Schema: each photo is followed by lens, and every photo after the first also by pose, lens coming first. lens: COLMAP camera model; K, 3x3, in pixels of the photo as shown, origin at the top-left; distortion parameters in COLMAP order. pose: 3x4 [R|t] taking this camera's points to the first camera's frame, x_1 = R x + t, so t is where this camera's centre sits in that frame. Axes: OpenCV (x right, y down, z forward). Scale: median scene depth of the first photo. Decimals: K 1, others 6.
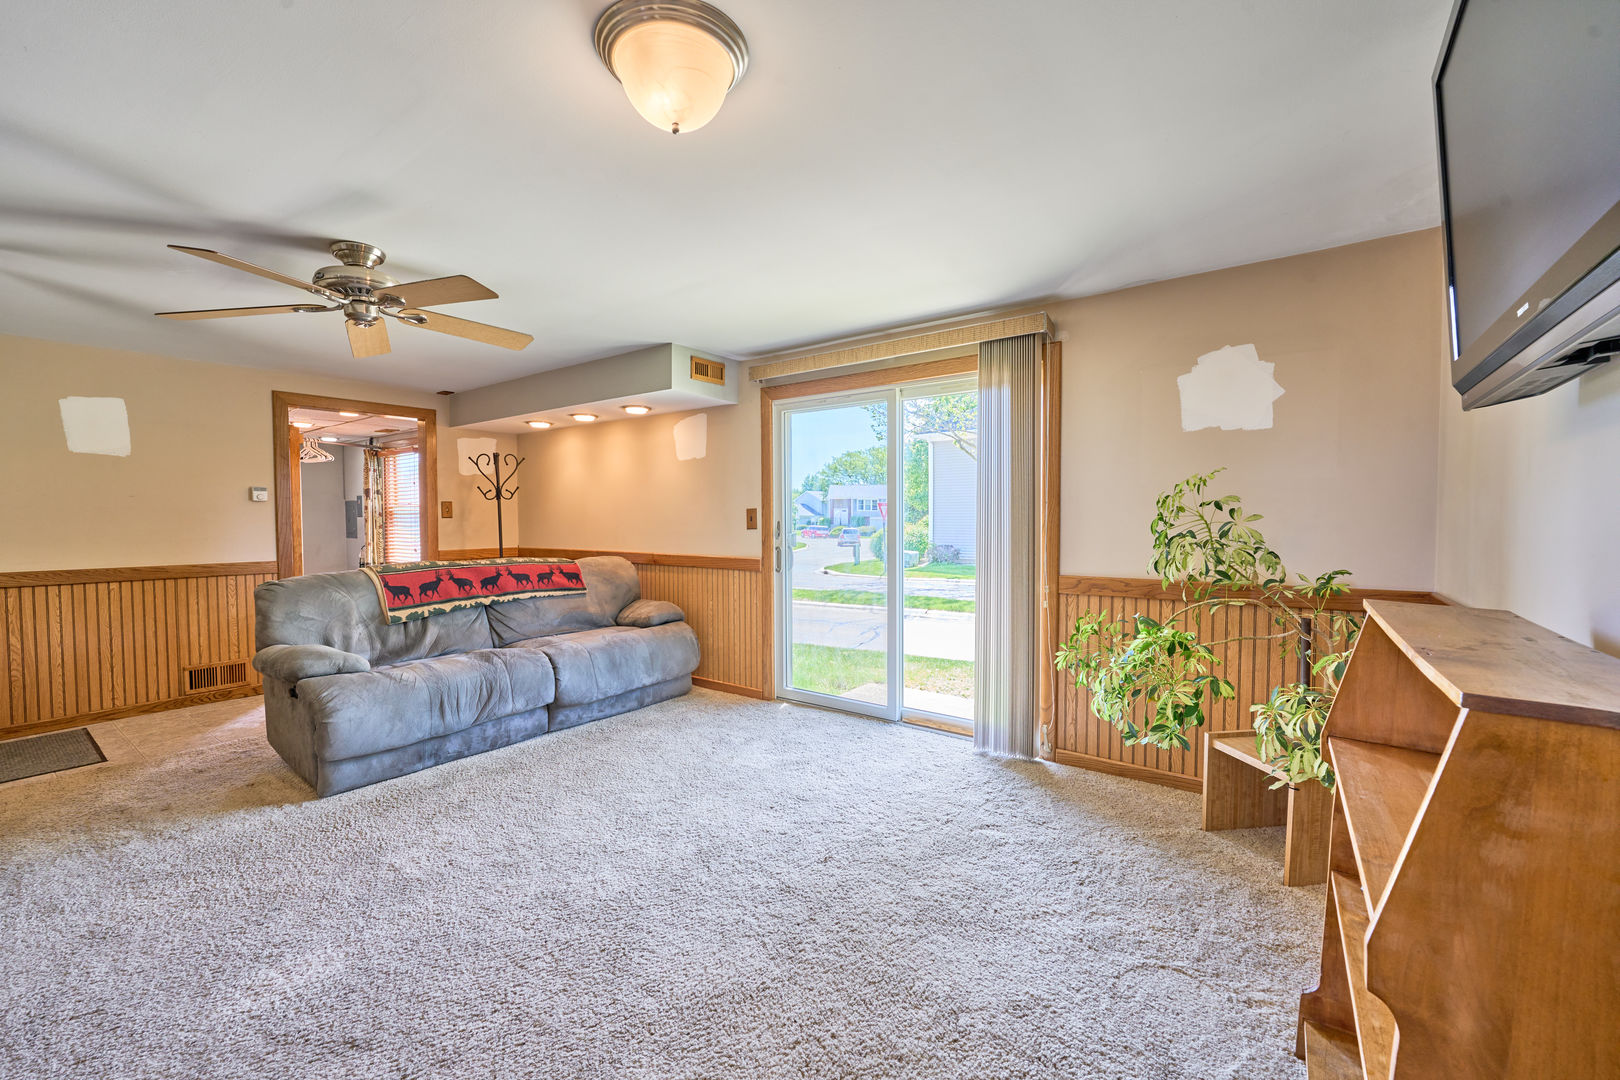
lens RADIAL K [[661.3, 0, 811.6], [0, 661.3, 535.7], [0, 0, 1]] dist [-0.013136, 0.000027]
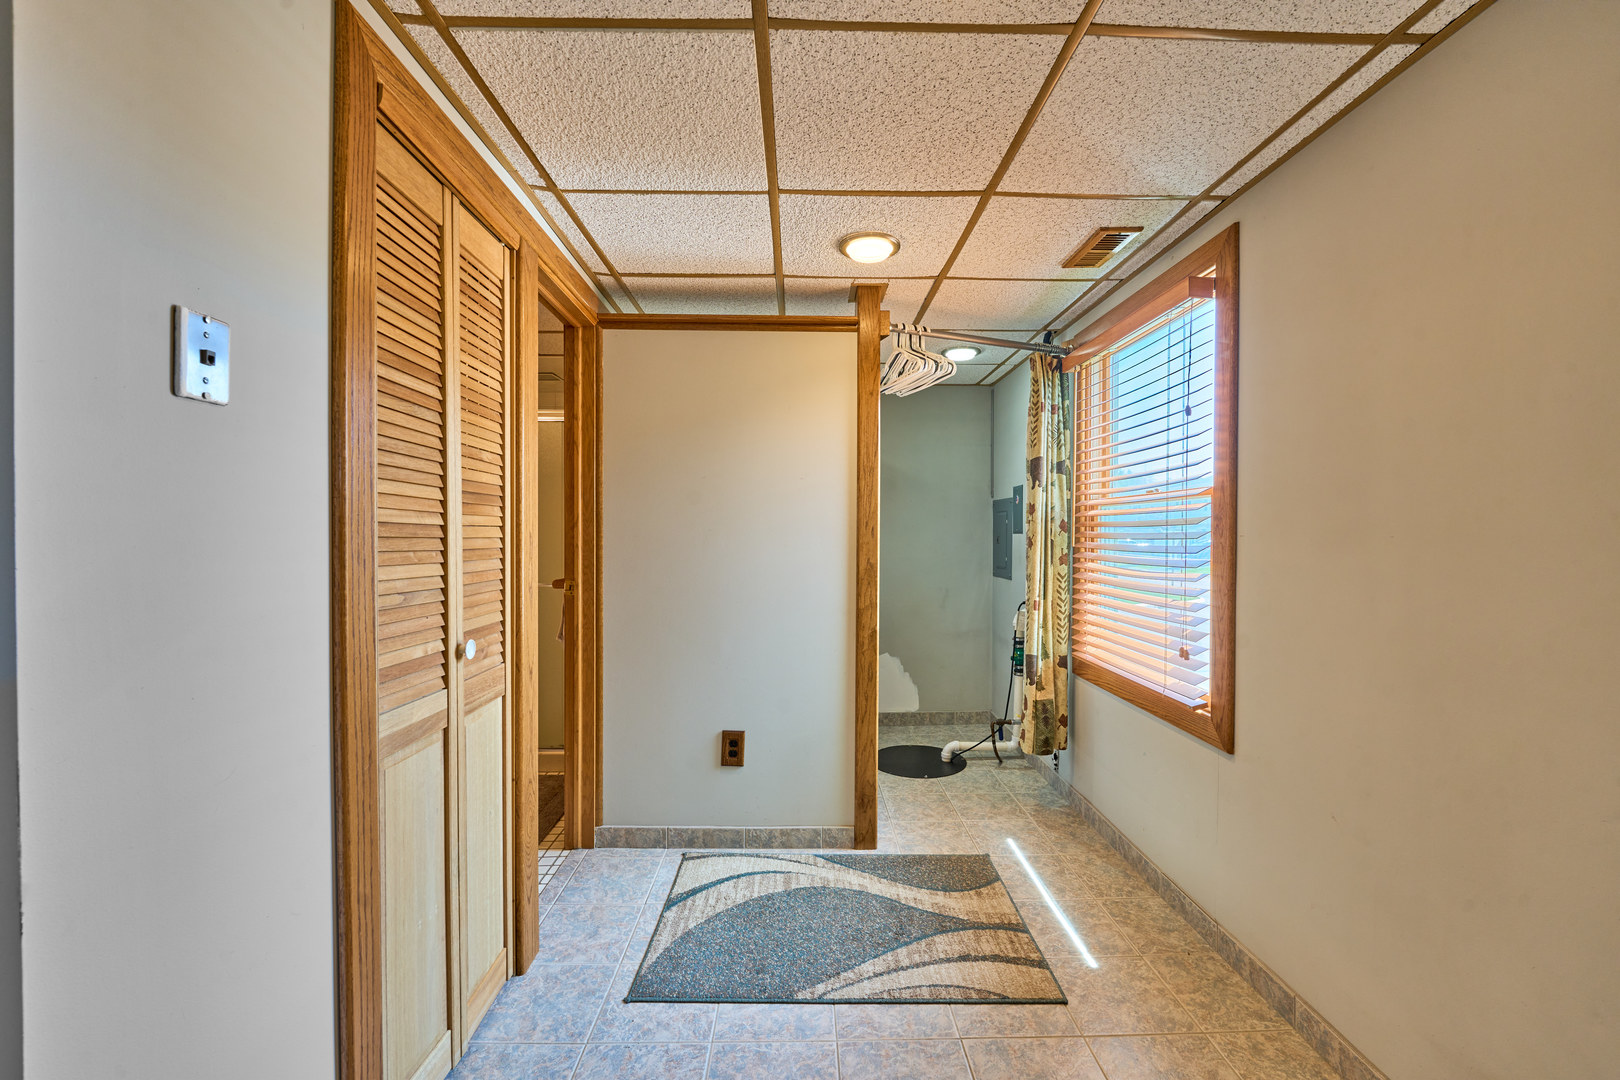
lens RADIAL K [[661.3, 0, 809.5], [0, 661.3, 544.2], [0, 0, 1]] dist [-0.013136, 0.000027]
pose [[0.603828, 0.012989, -0.797009, -0.449051], [-0.032470, 0.999438, -0.008312, -0.014602], [0.796453, 0.030898, 0.603910, 0.665418]]
